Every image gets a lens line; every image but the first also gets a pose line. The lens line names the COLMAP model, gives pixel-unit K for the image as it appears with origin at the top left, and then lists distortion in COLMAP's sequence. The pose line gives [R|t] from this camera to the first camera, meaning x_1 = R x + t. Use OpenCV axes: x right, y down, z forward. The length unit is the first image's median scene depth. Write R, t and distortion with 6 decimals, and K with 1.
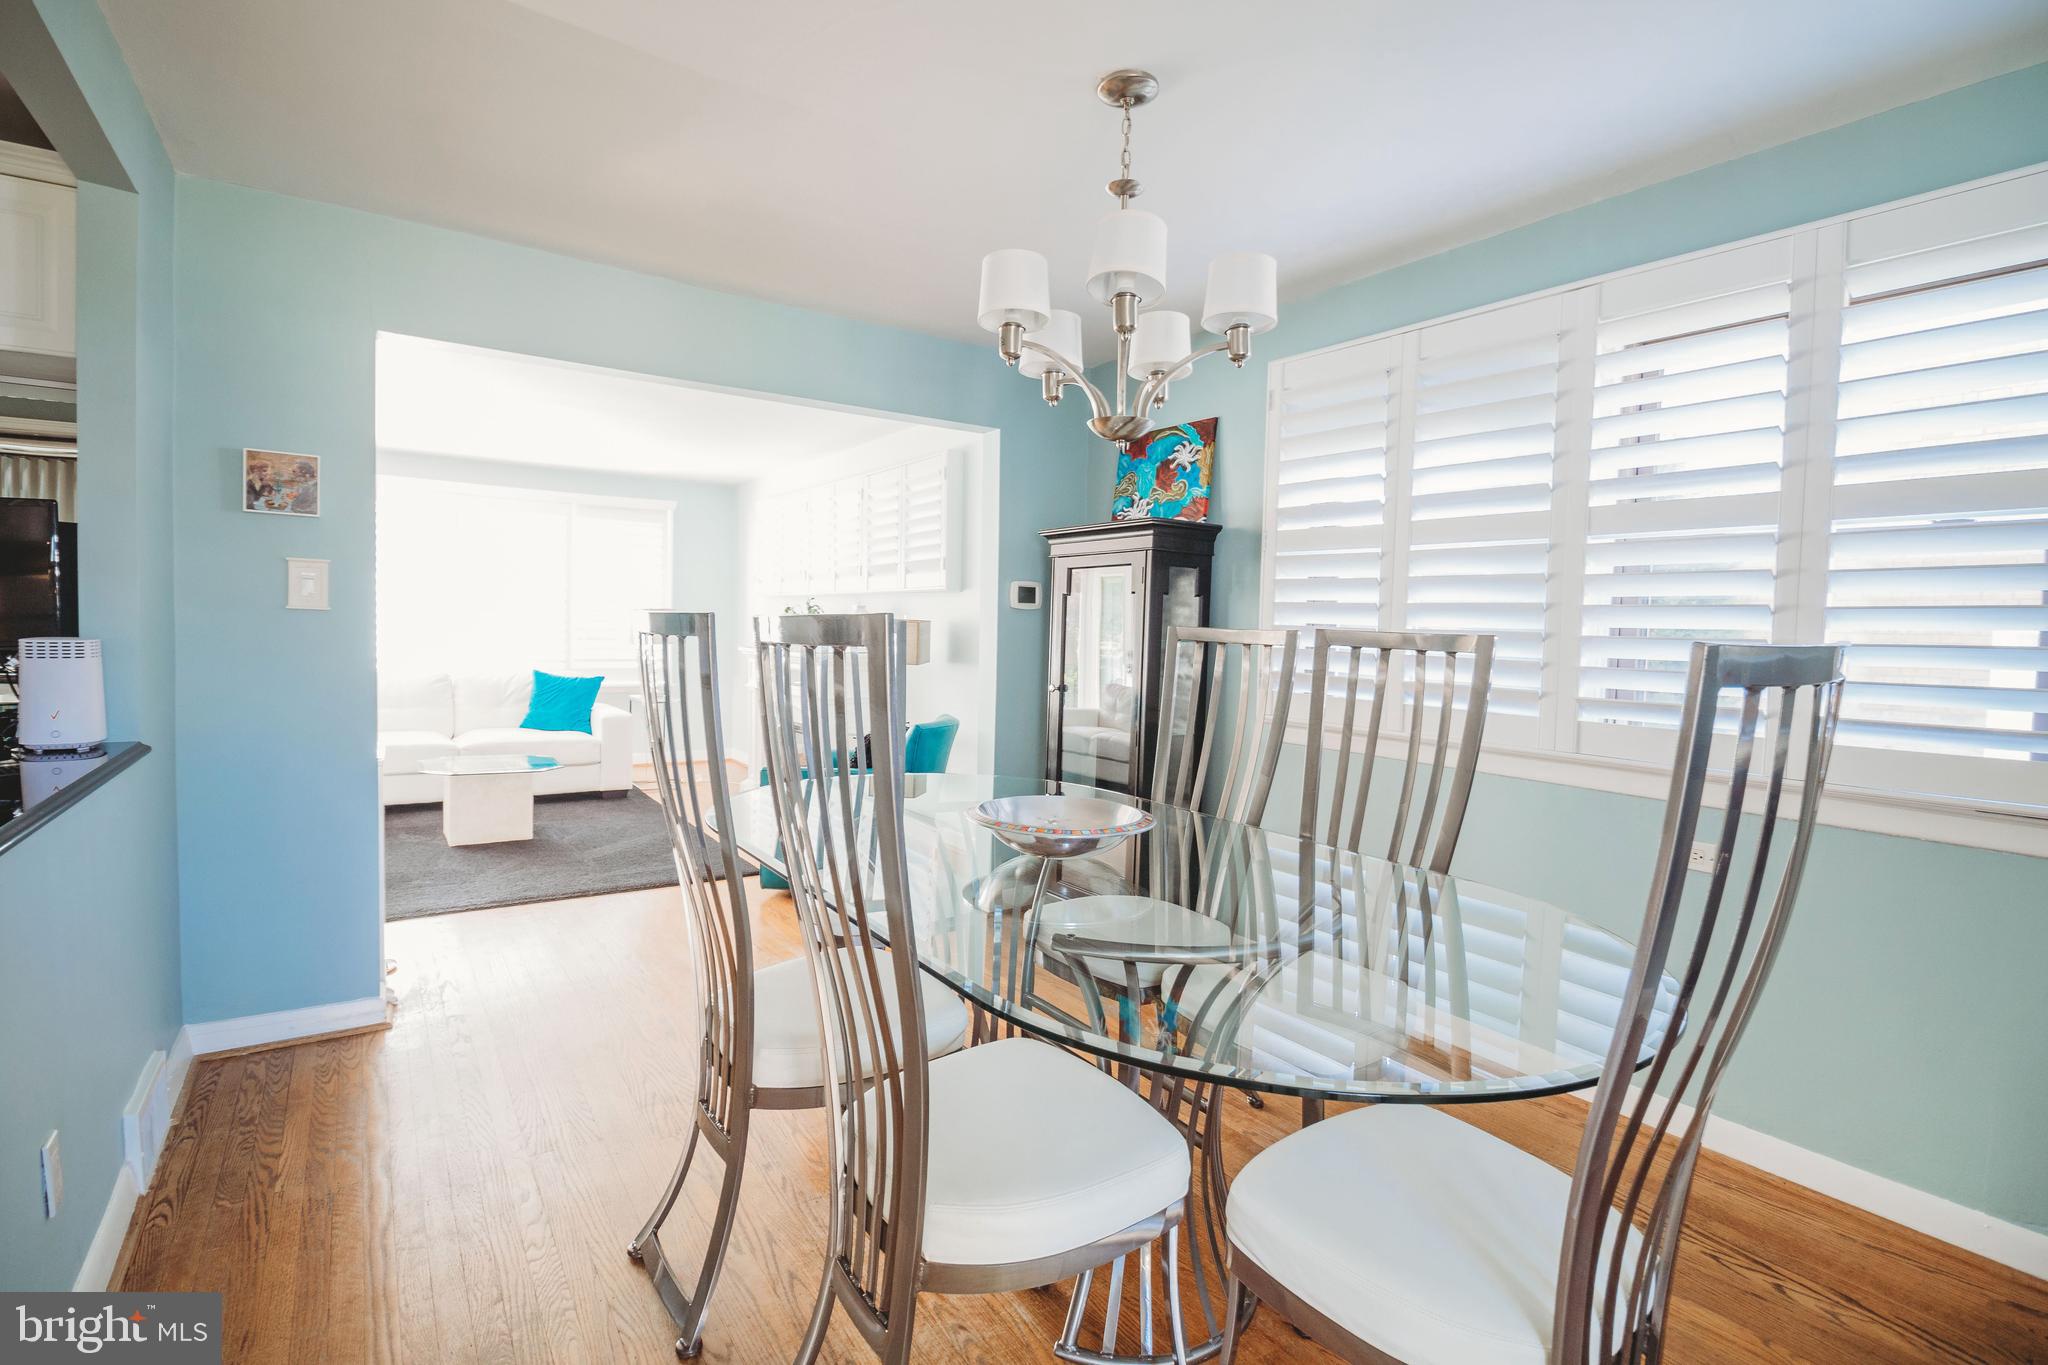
lens RADIAL K [[944.0, 0, 1012.2], [0, 944.0, 664.6], [0, 0, 1]] dist [-0.007055, -0.007658]
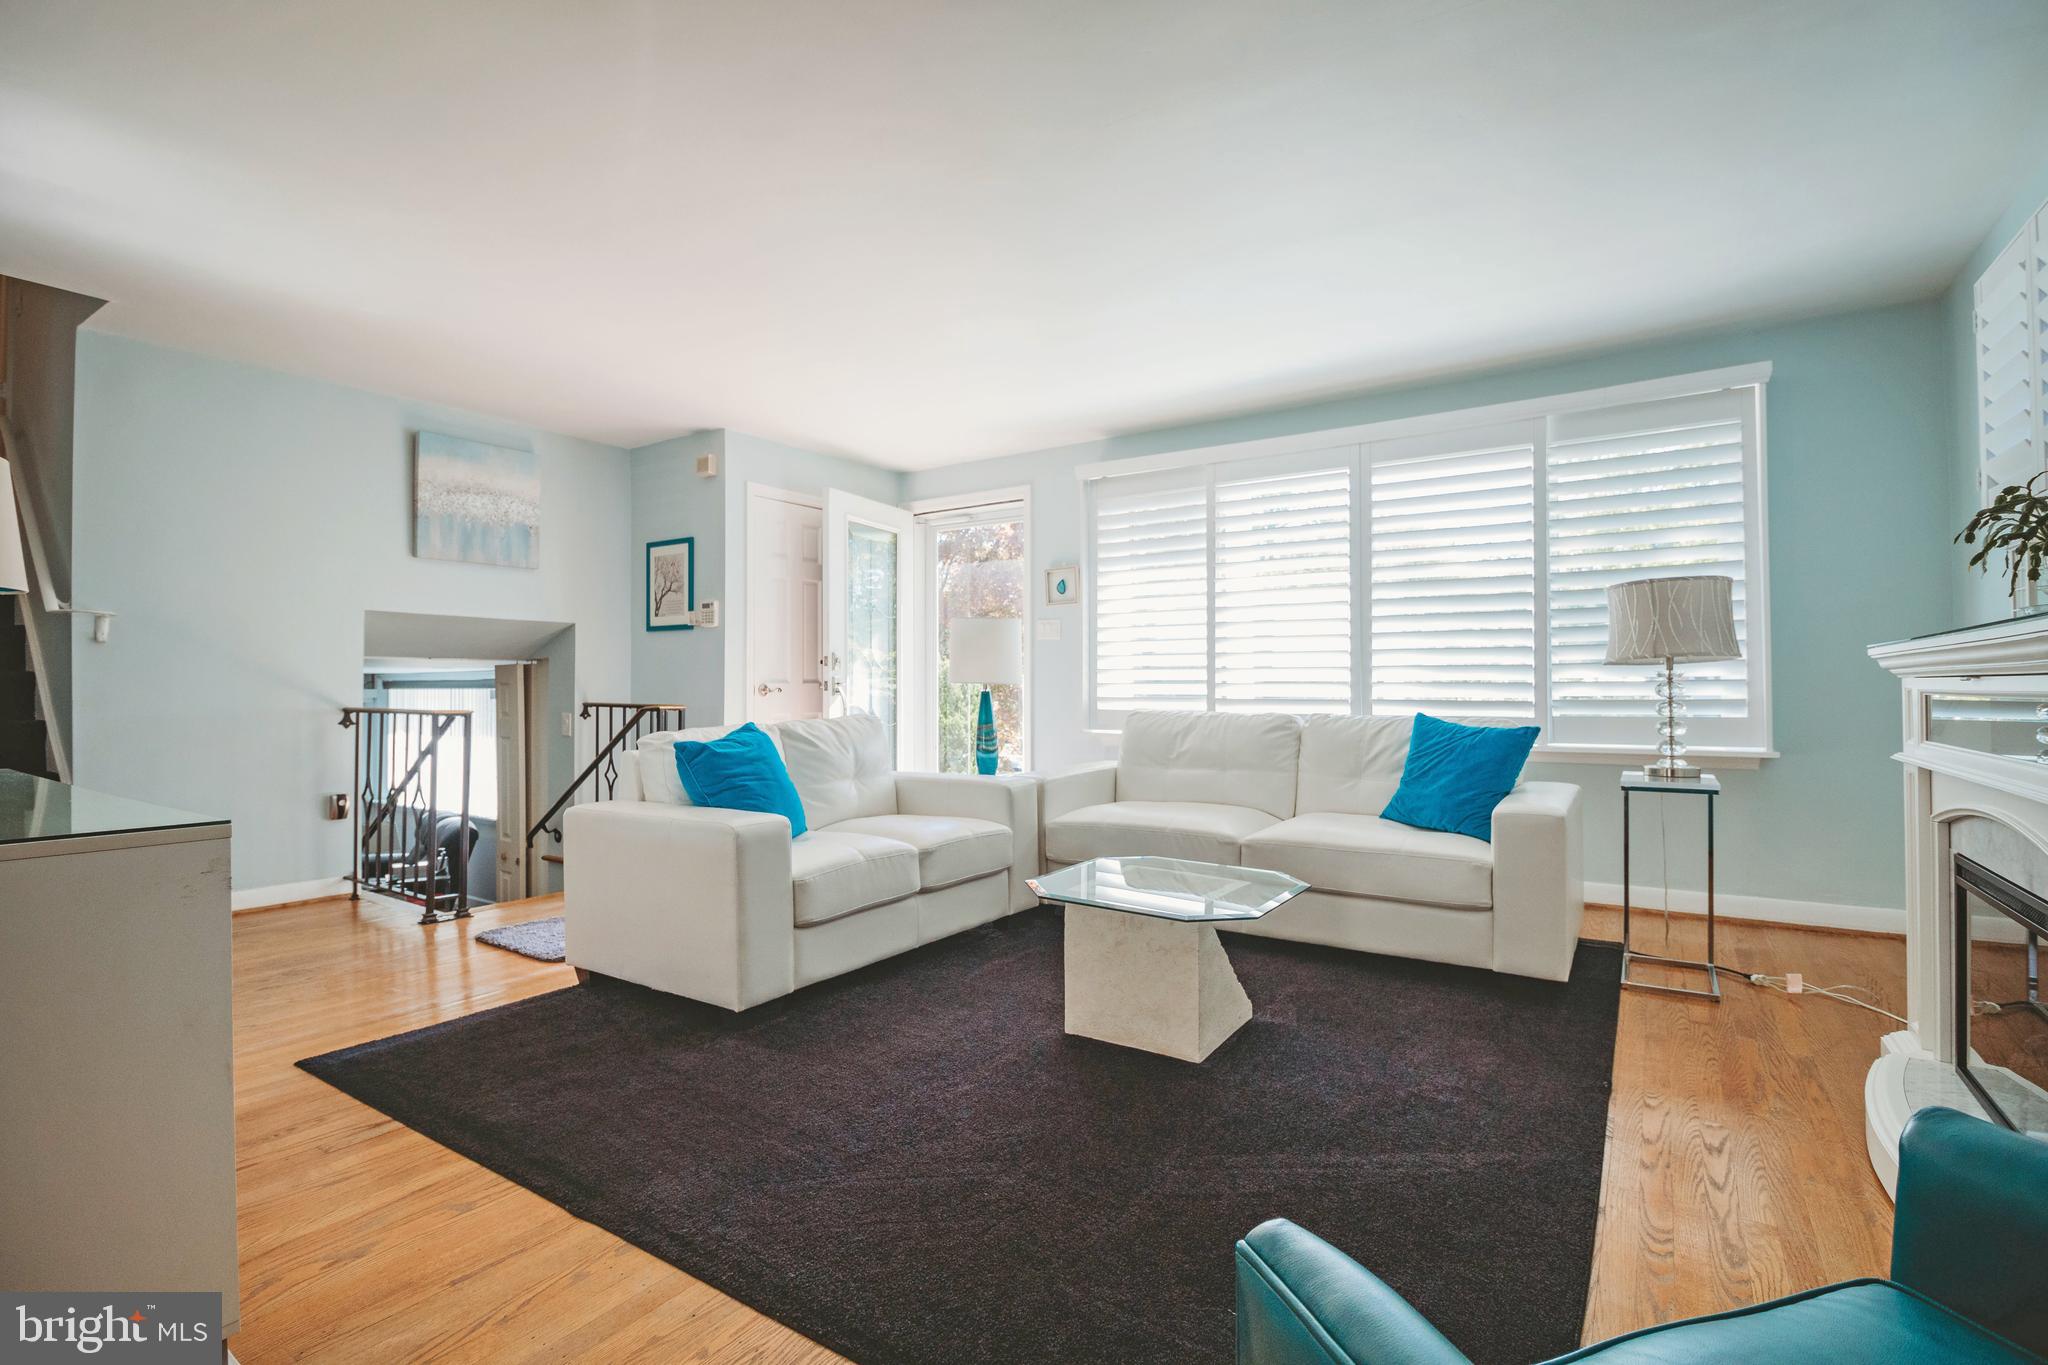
lens RADIAL K [[944.0, 0, 1031.9], [0, 944.0, 678.5], [0, 0, 1]] dist [-0.007055, -0.007658]
pose [[0.377038, -0.034057, -0.925571, -0.083917], [-0.021488, 0.998733, -0.045503, 0.015597], [0.925948, 0.037045, 0.375829, 0.584607]]
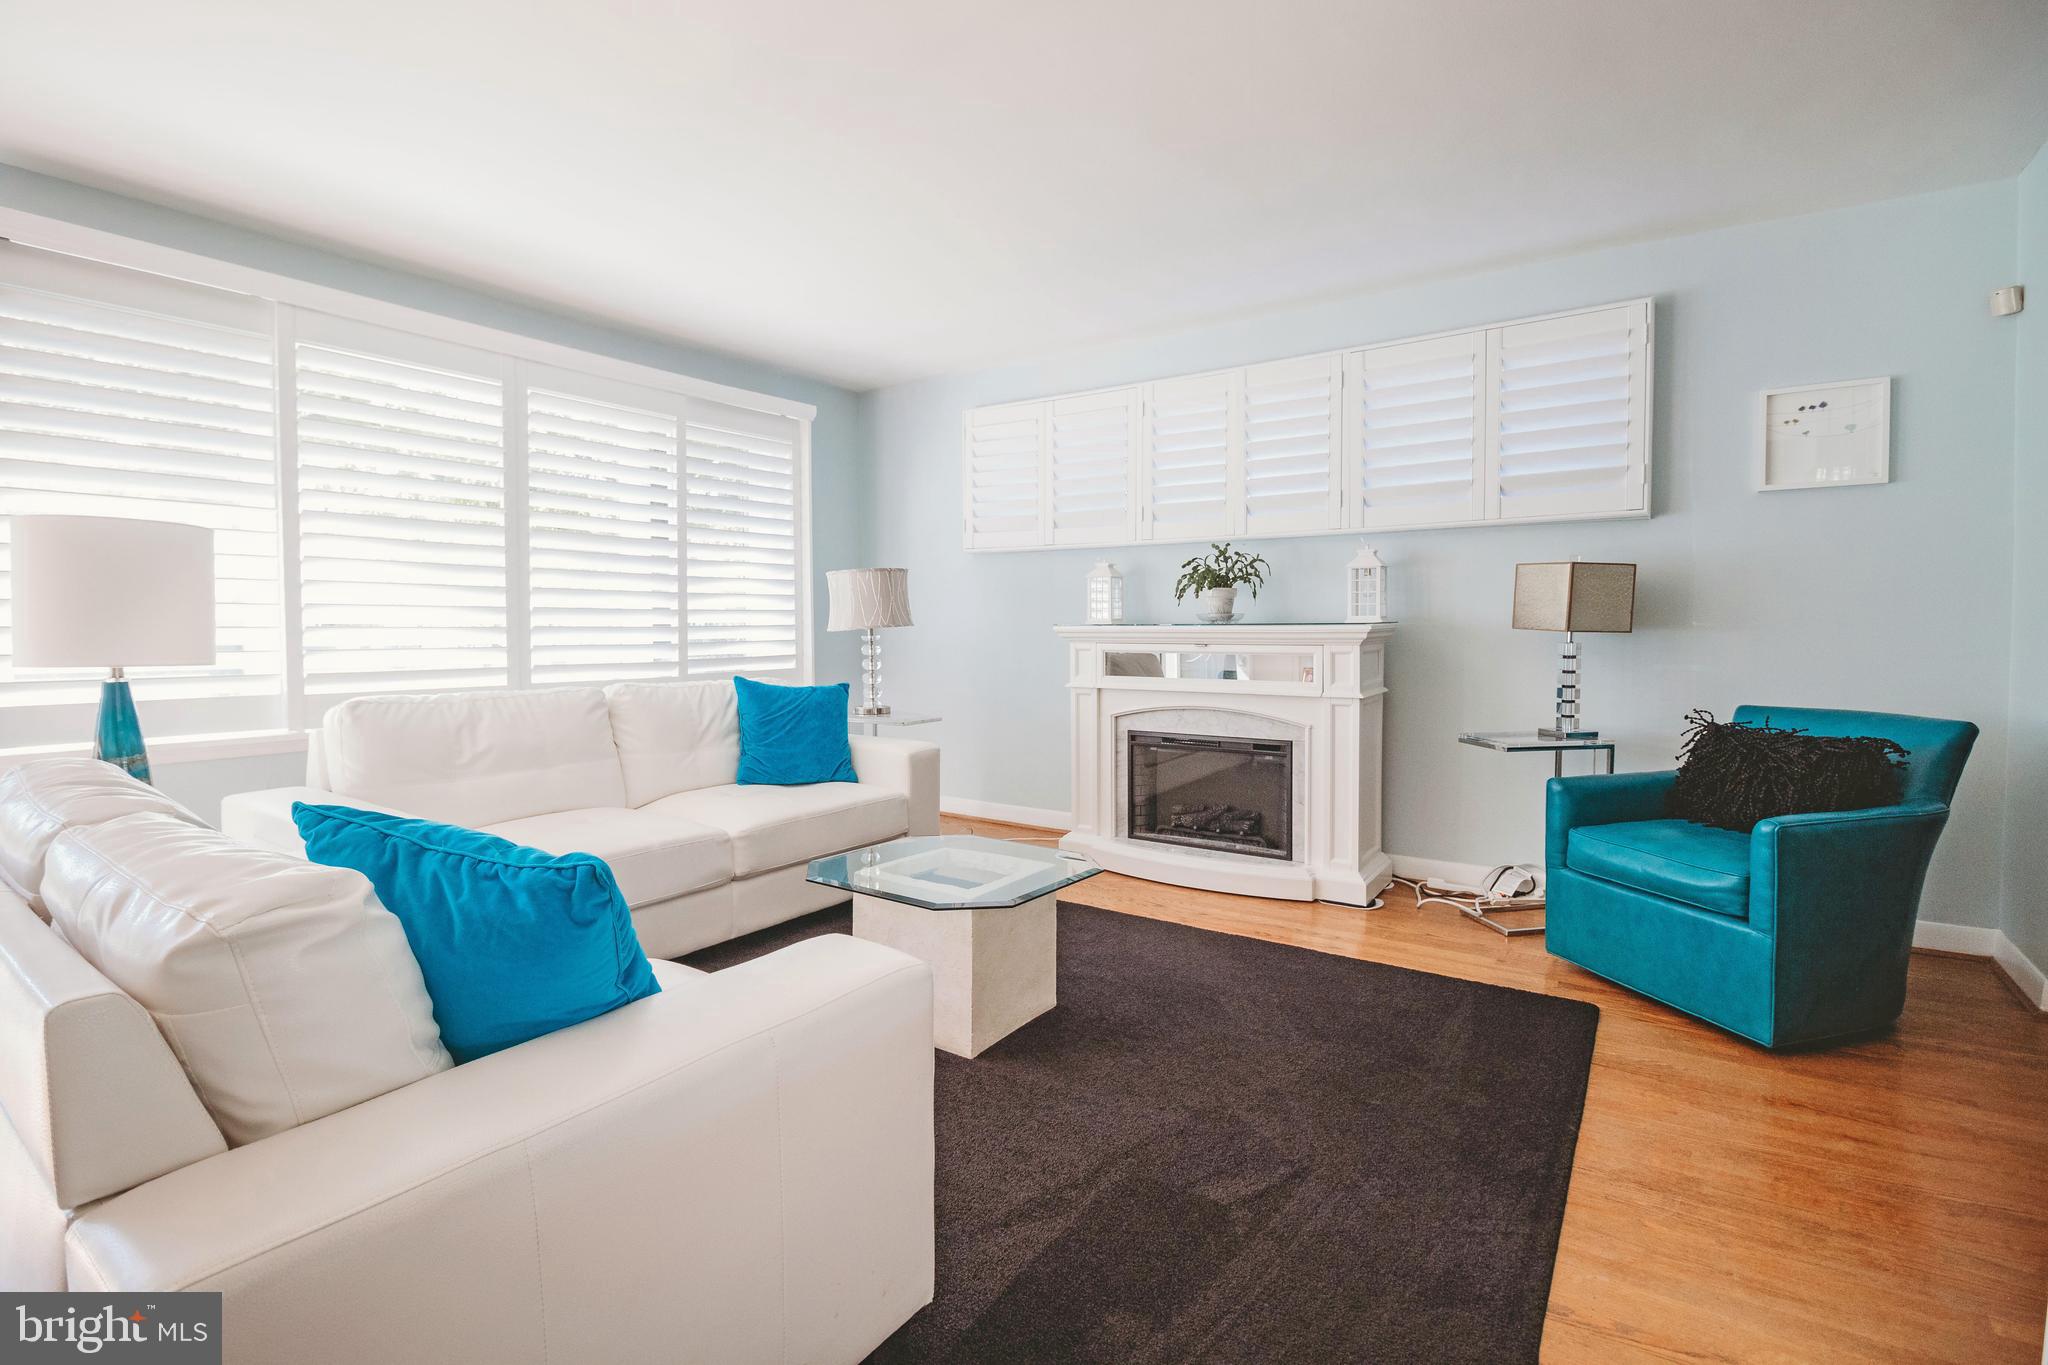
lens RADIAL K [[944.0, 0, 1015.8], [0, 944.0, 669.9], [0, 0, 1]] dist [-0.007055, -0.007658]
pose [[0.935827, -0.044861, 0.349593, -0.546604], [0.040840, 0.998988, 0.018867, -0.002414], [-0.350086, -0.003379, 0.936711, 0.423436]]
